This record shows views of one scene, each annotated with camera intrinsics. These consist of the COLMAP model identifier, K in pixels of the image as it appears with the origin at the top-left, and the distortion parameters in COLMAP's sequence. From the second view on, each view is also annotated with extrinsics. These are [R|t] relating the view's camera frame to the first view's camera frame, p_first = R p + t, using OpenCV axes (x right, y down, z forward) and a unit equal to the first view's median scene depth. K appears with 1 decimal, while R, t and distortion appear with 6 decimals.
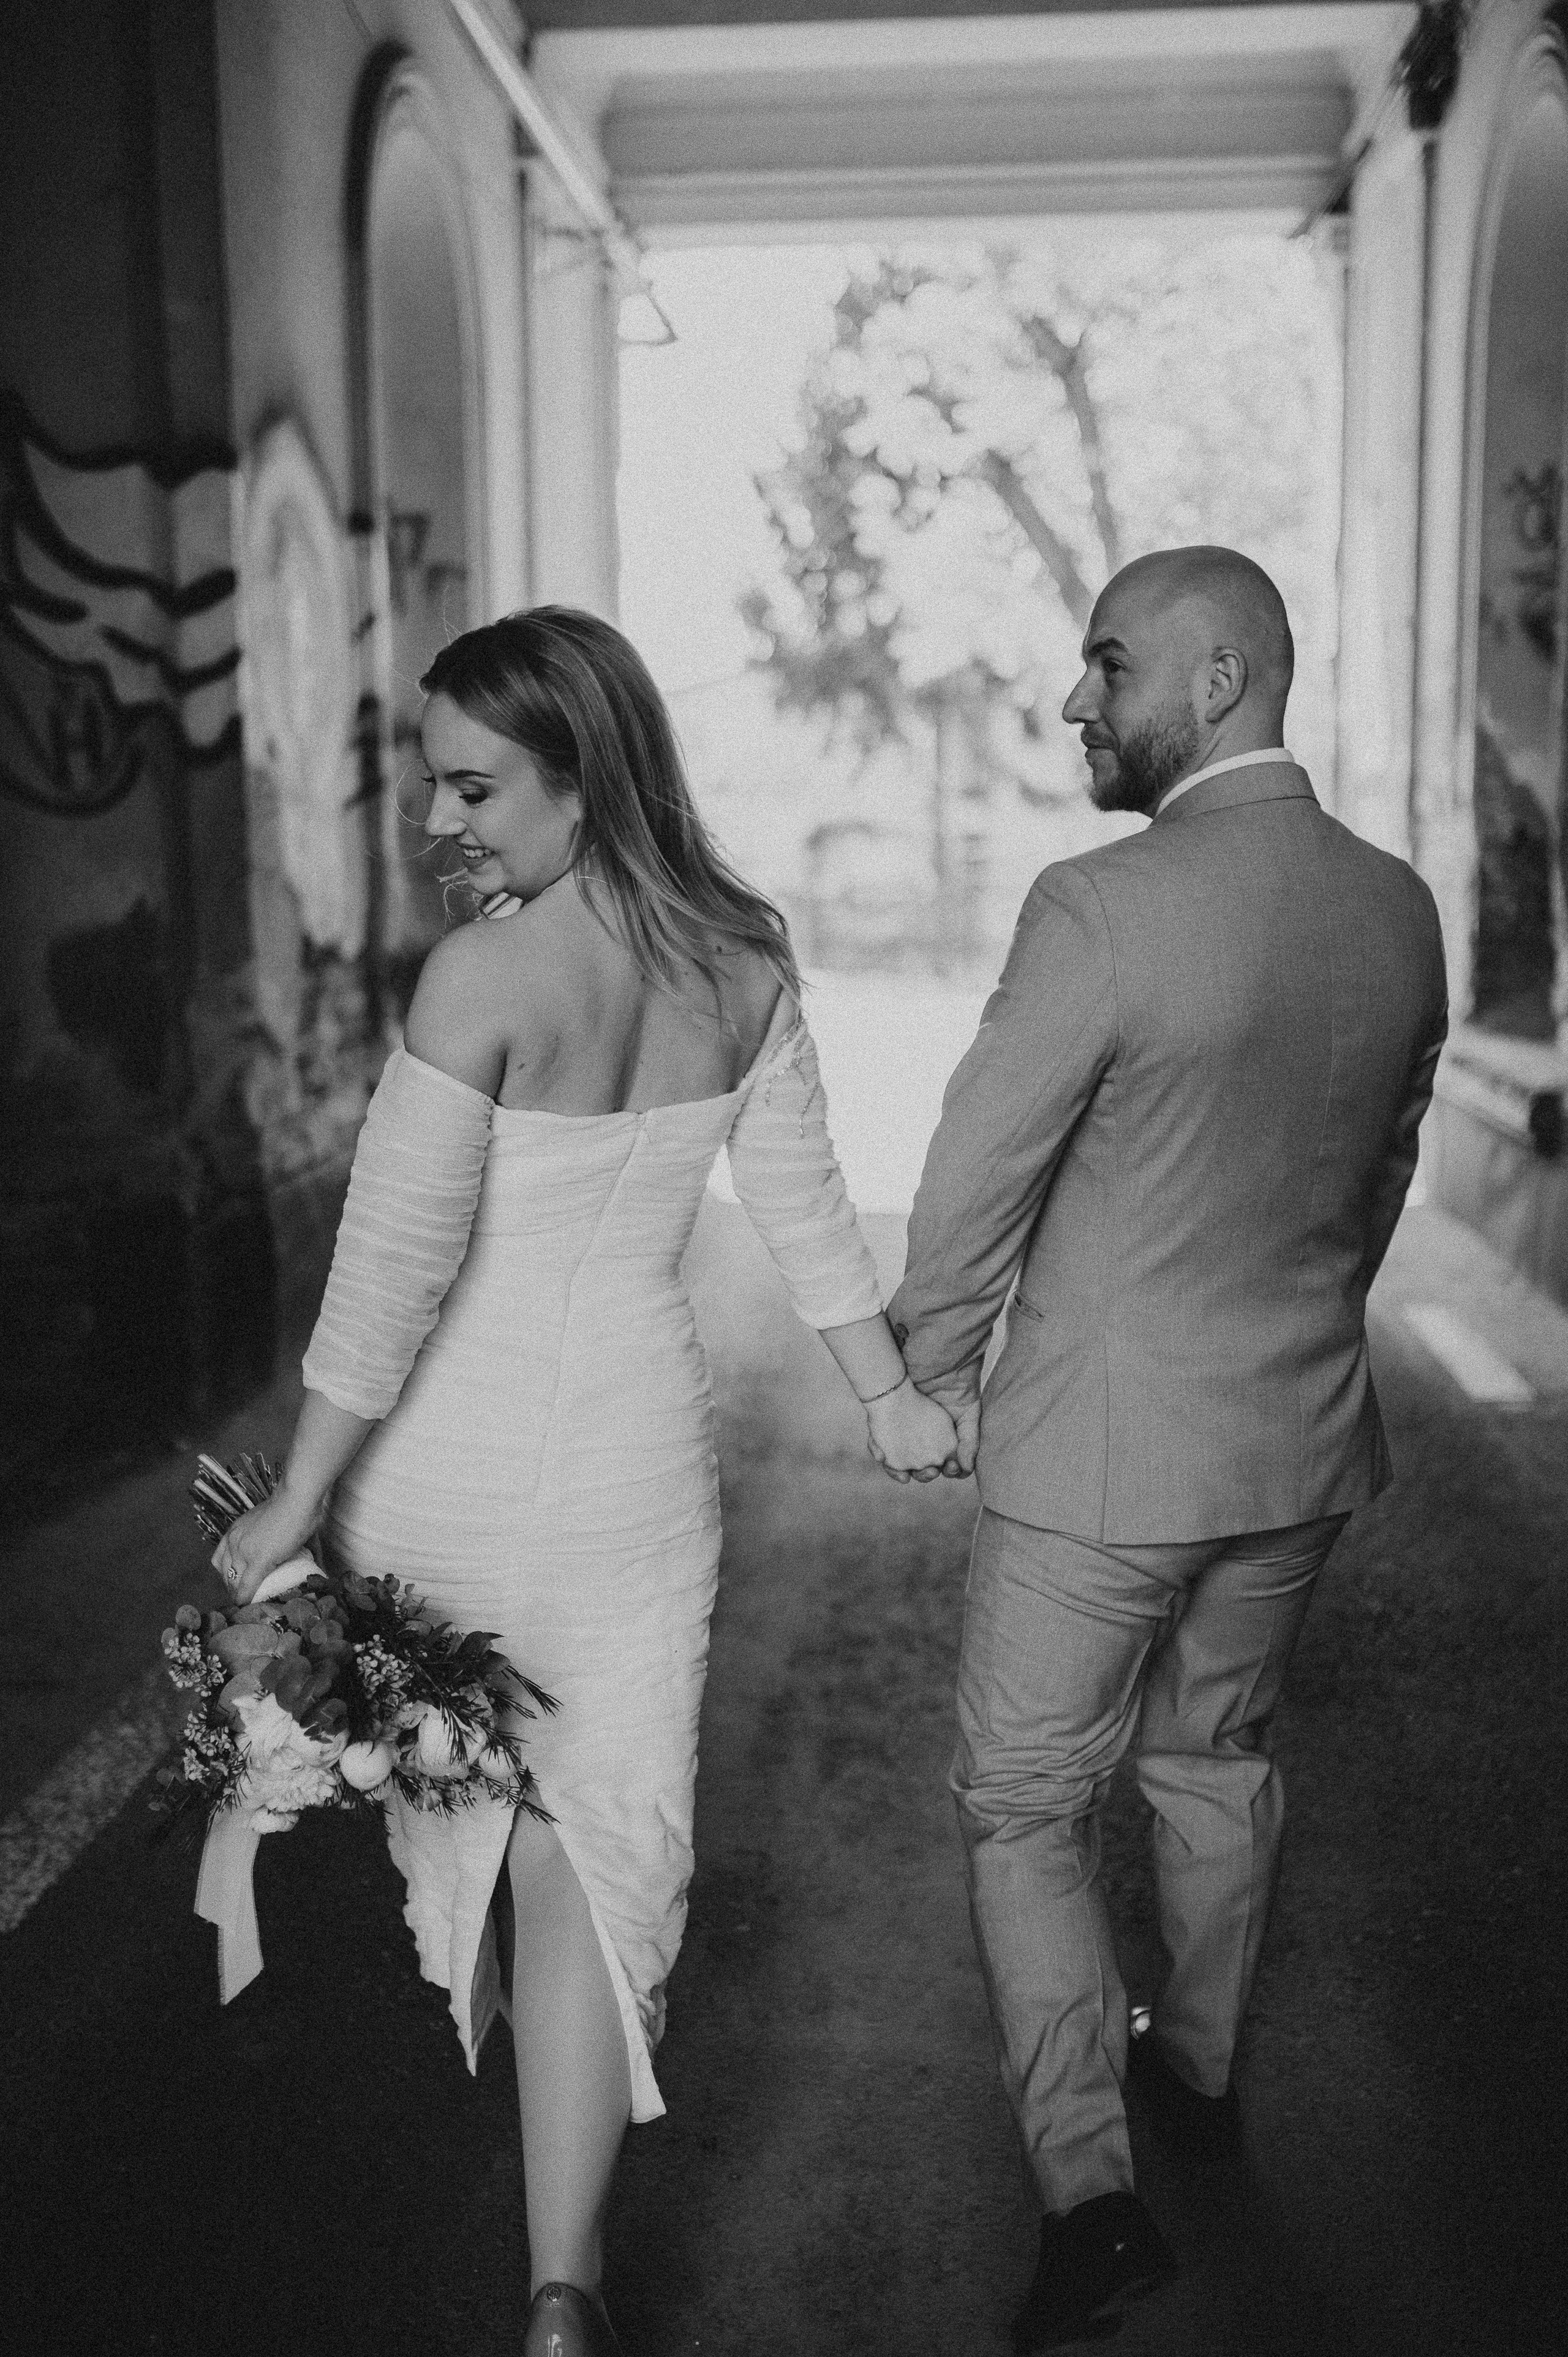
lens RADIAL K [[2238.1, 0, 793.6], [0, 2238.1, 1137.1], [0, 0, 1]] dist [-0.022140, 0.034132]
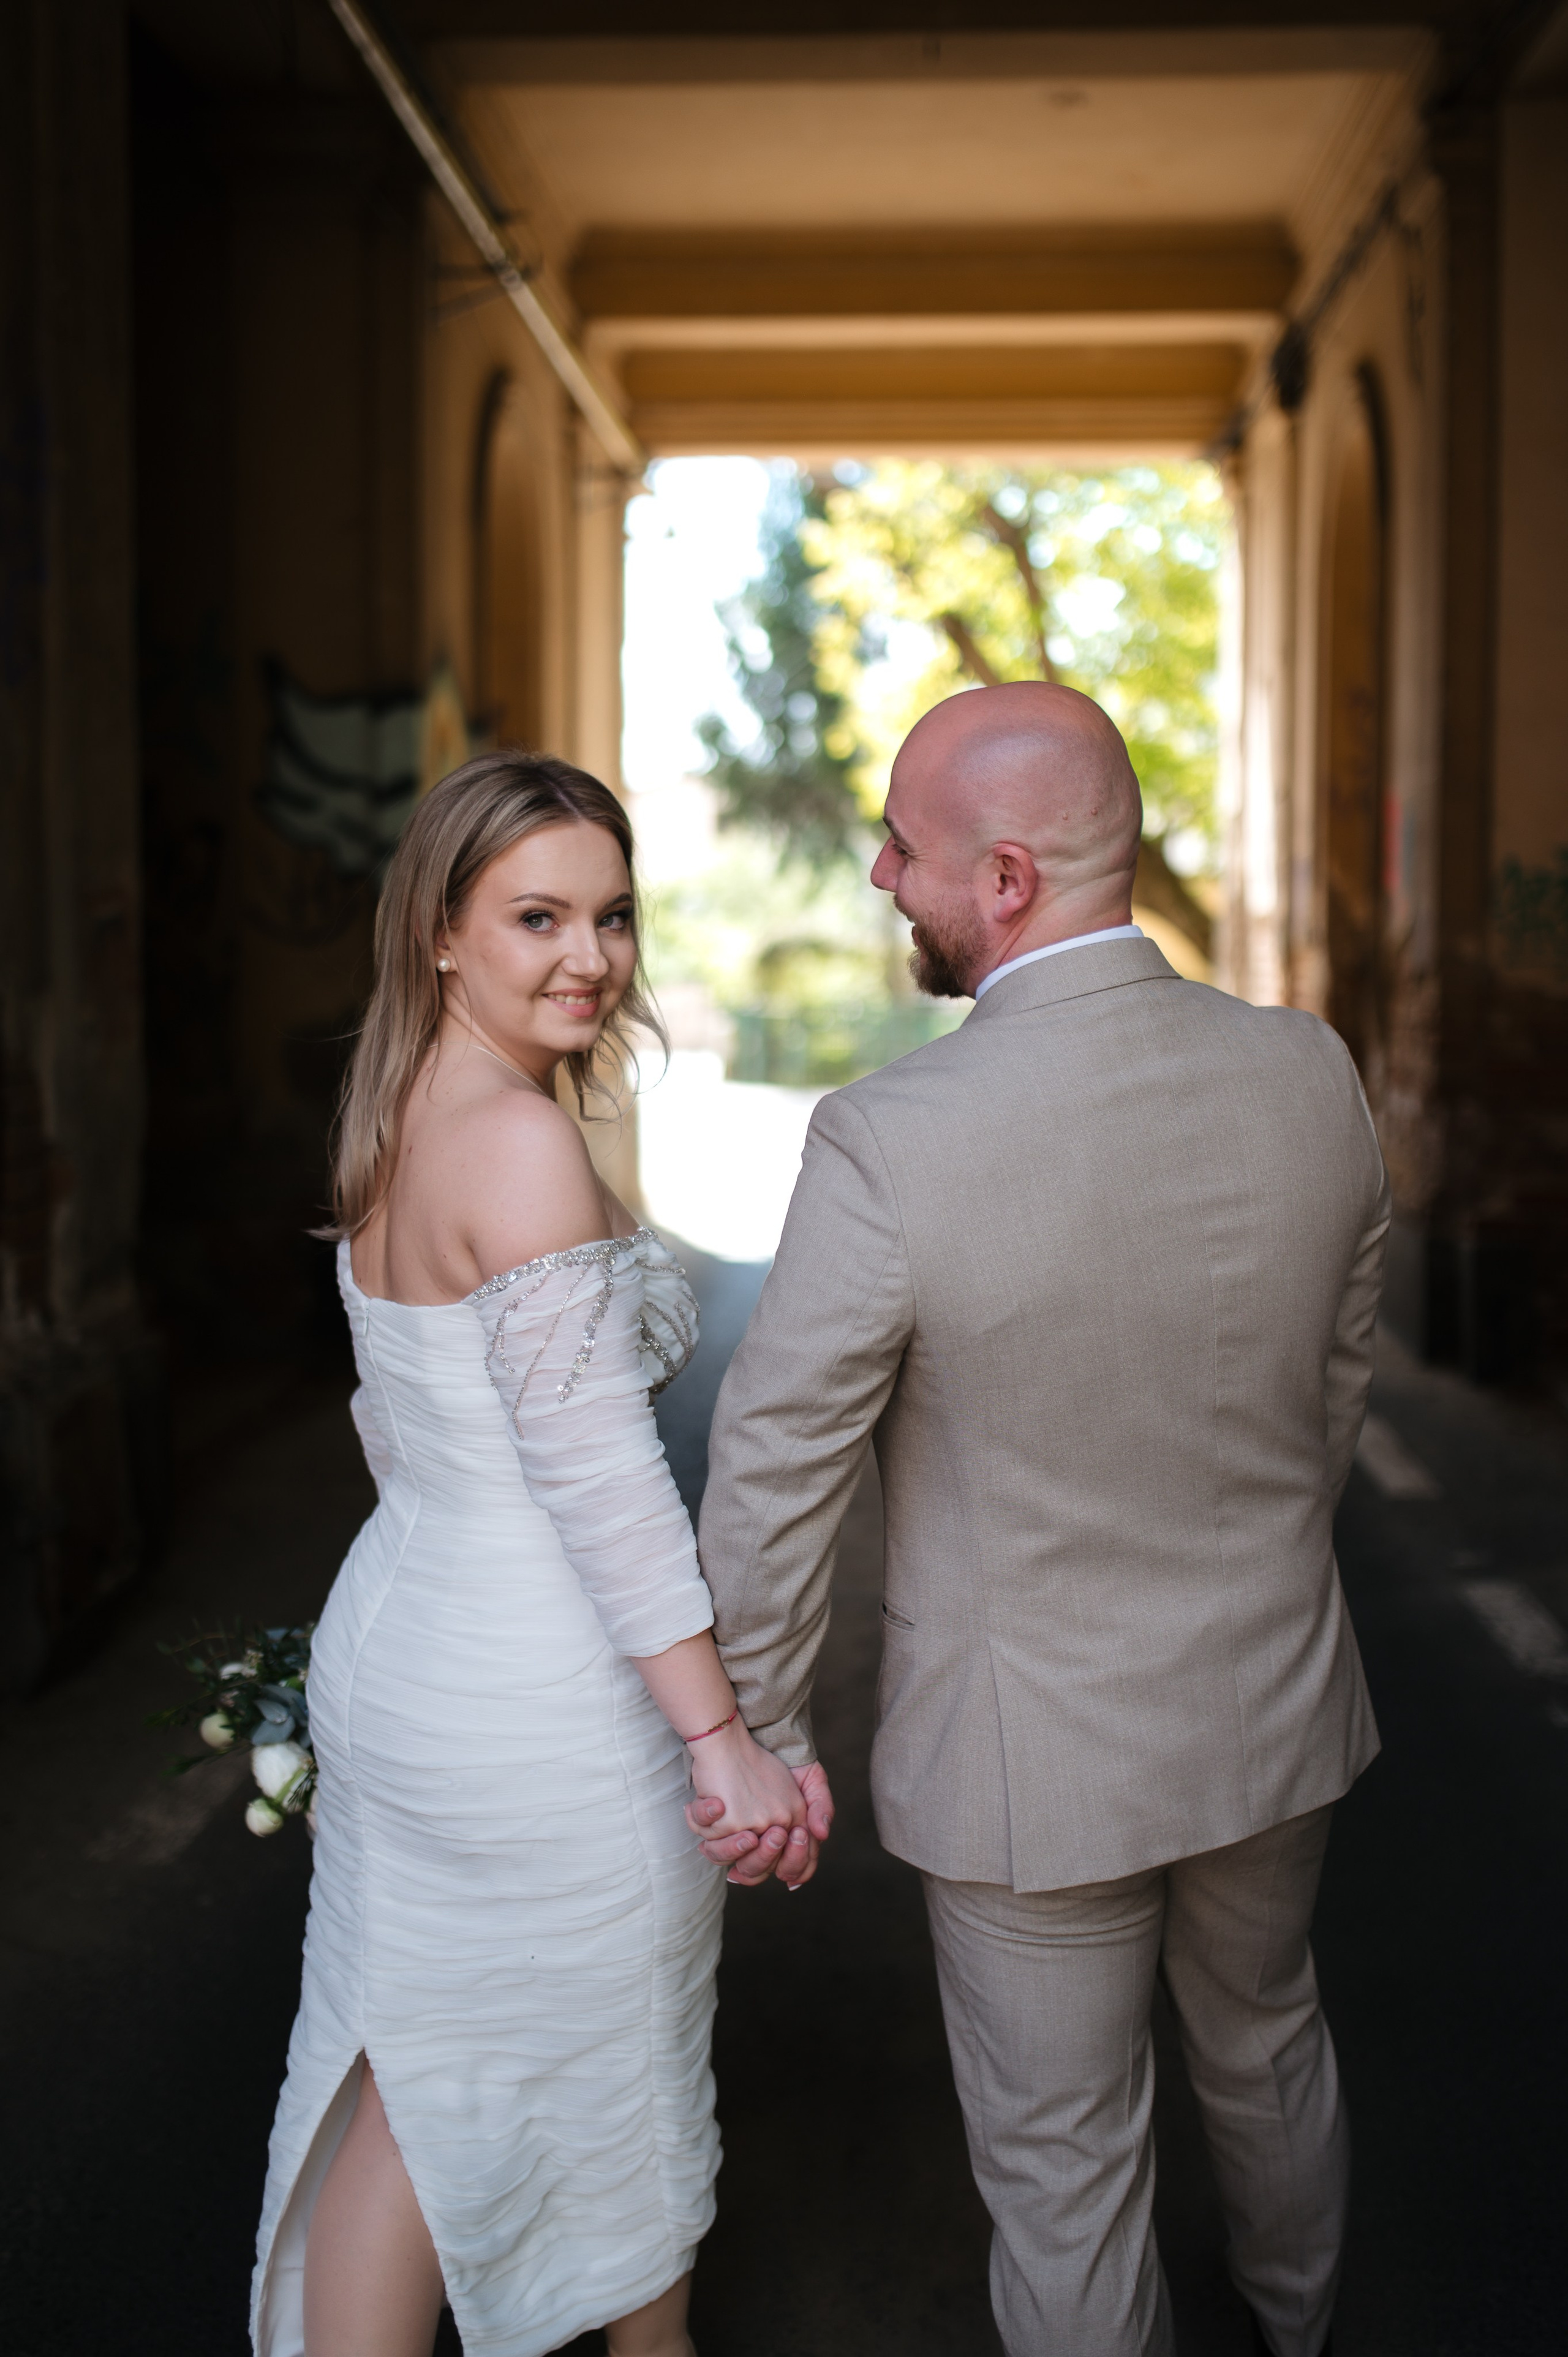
lens RADIAL K [[2487.5, 0, 791.0], [0, 2487.5, 1096.3], [0, 0, 1]] dist [0.003476, 0.016037]
pose [[0.999592, 0.009783, 0.026844, -0.027124], [-0.007720, 0.997084, -0.075923, 0.036165], [-0.027509, 0.075685, 0.996752, -0.298571]]
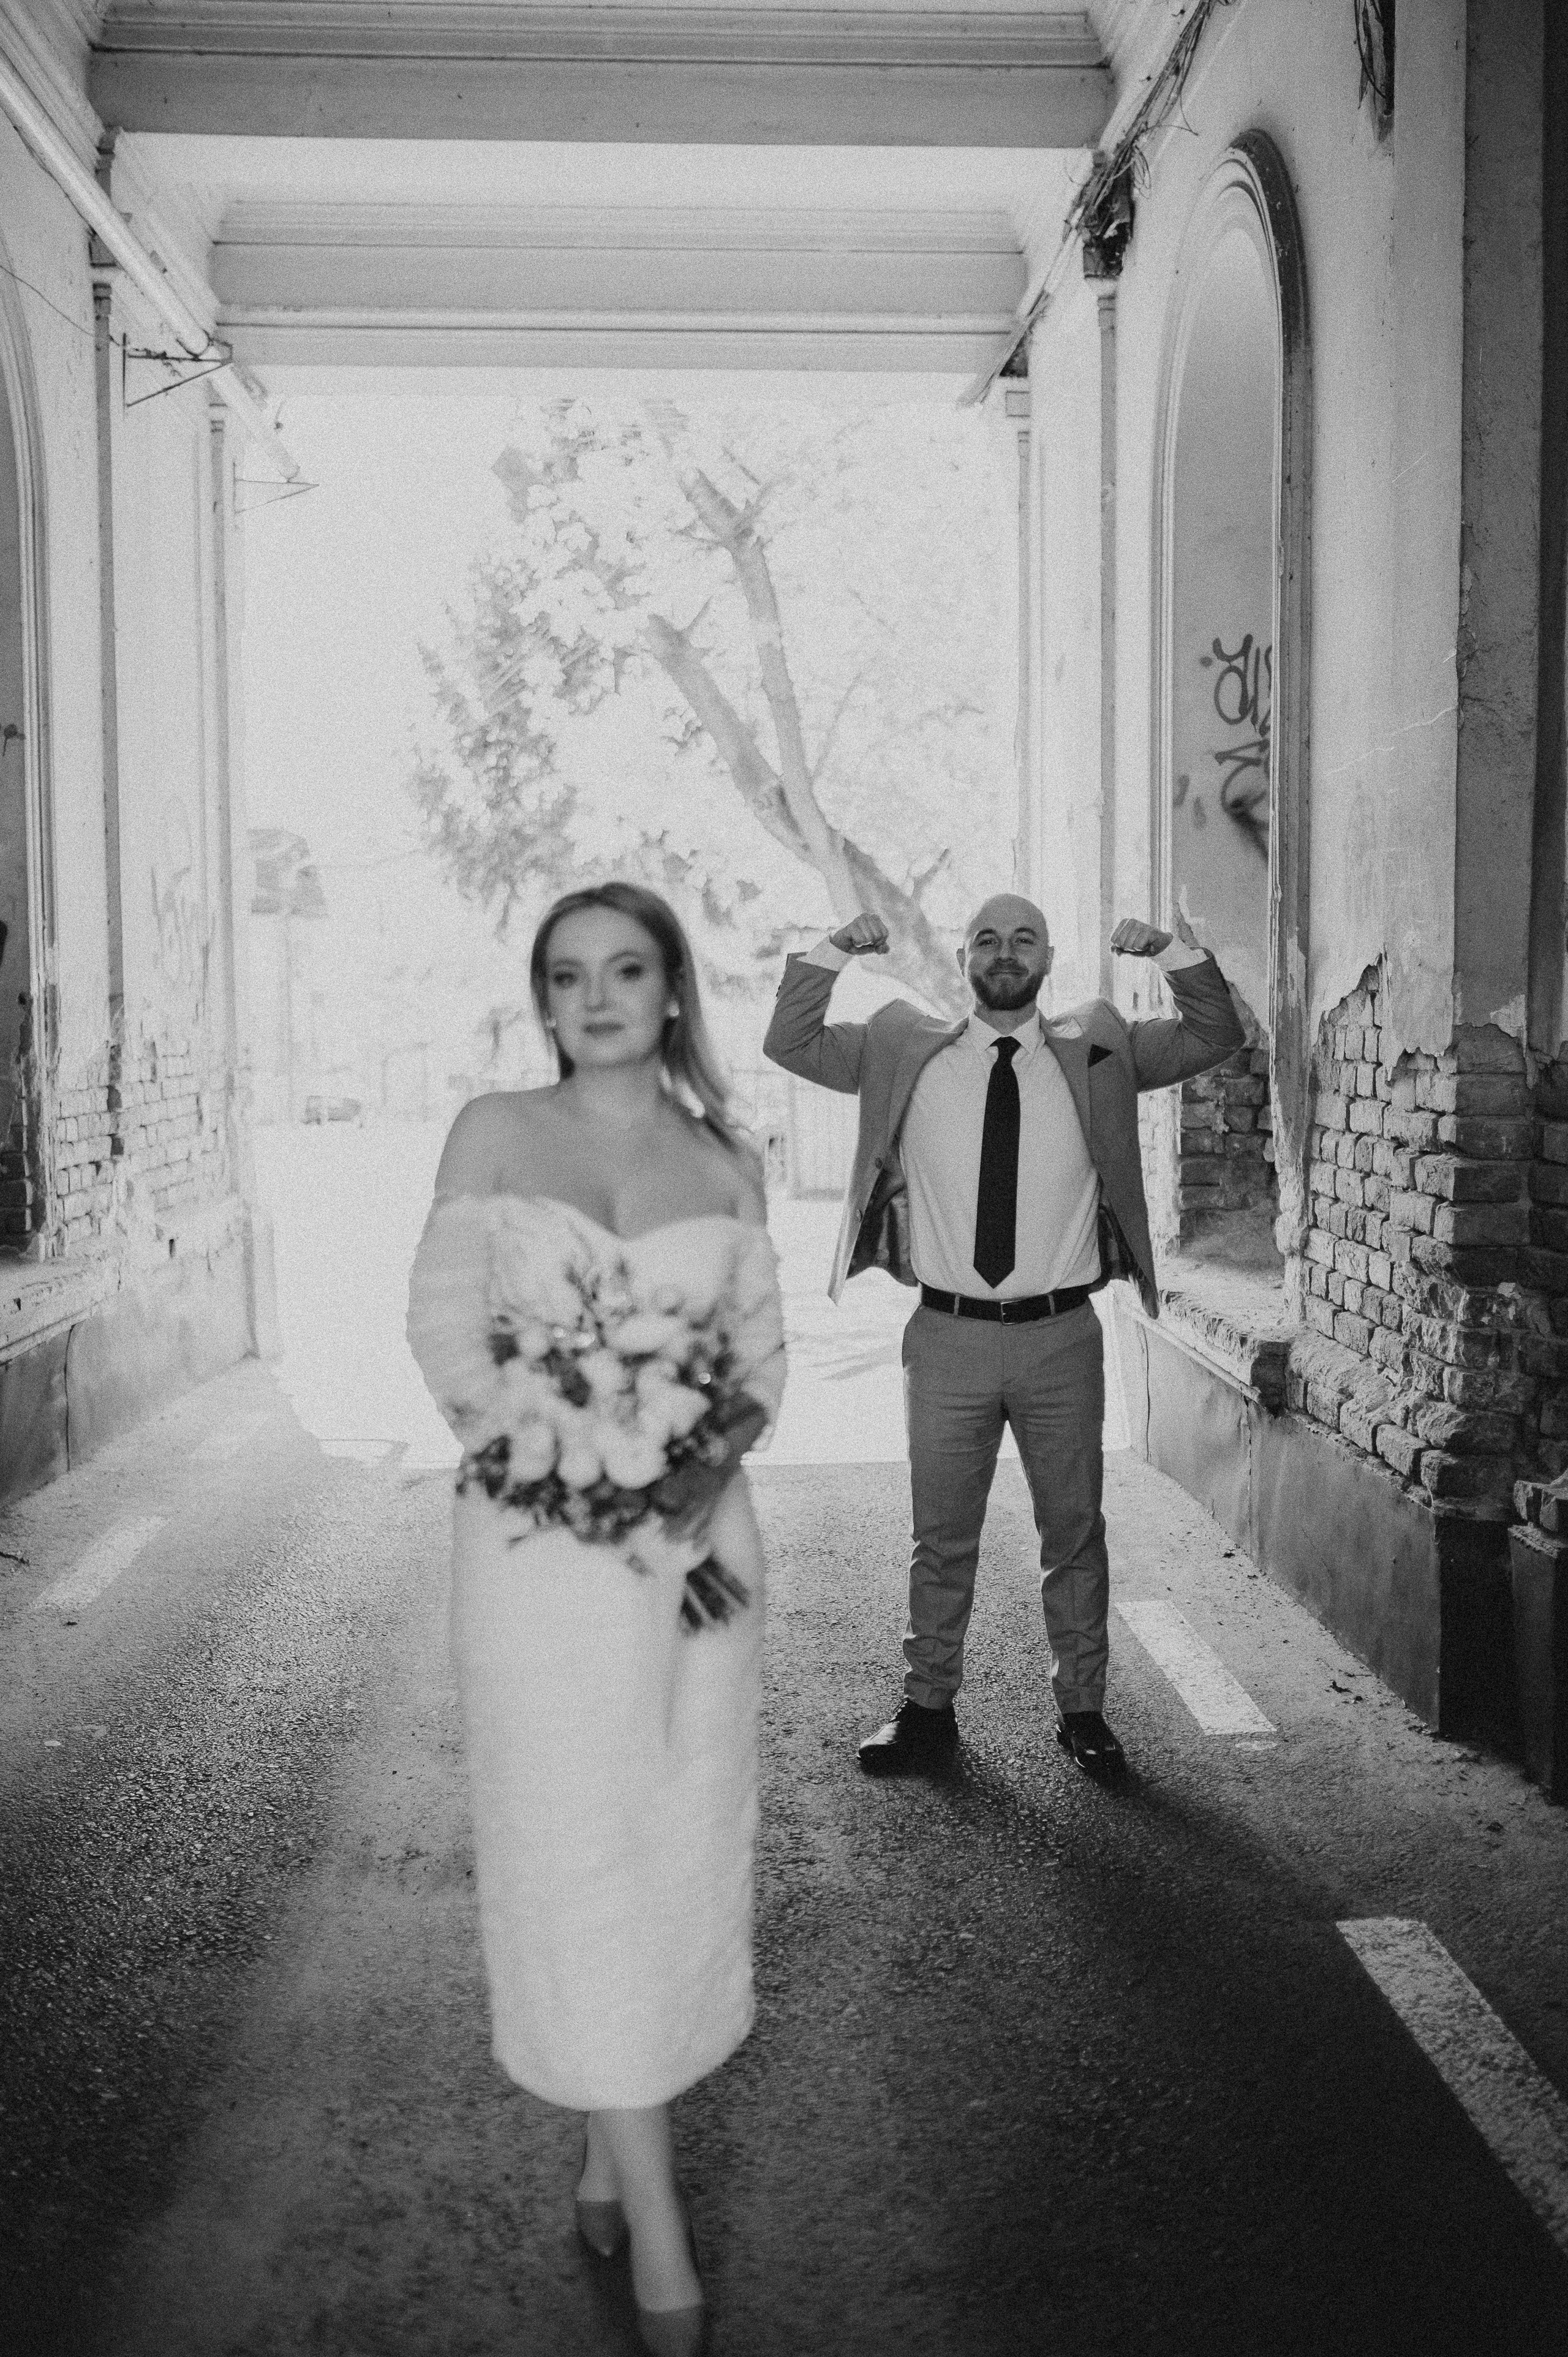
lens RADIAL K [[2288.3, 0, 784.0], [0, 2288.3, 1178.5], [0, 0, 1]] dist [-0.122189, 0.000760]
pose [[0.991422, -0.004531, 0.130618, 0.021642], [0.012779, 0.997971, -0.062375, -0.017978], [-0.130070, 0.063509, 0.989469, 0.090521]]
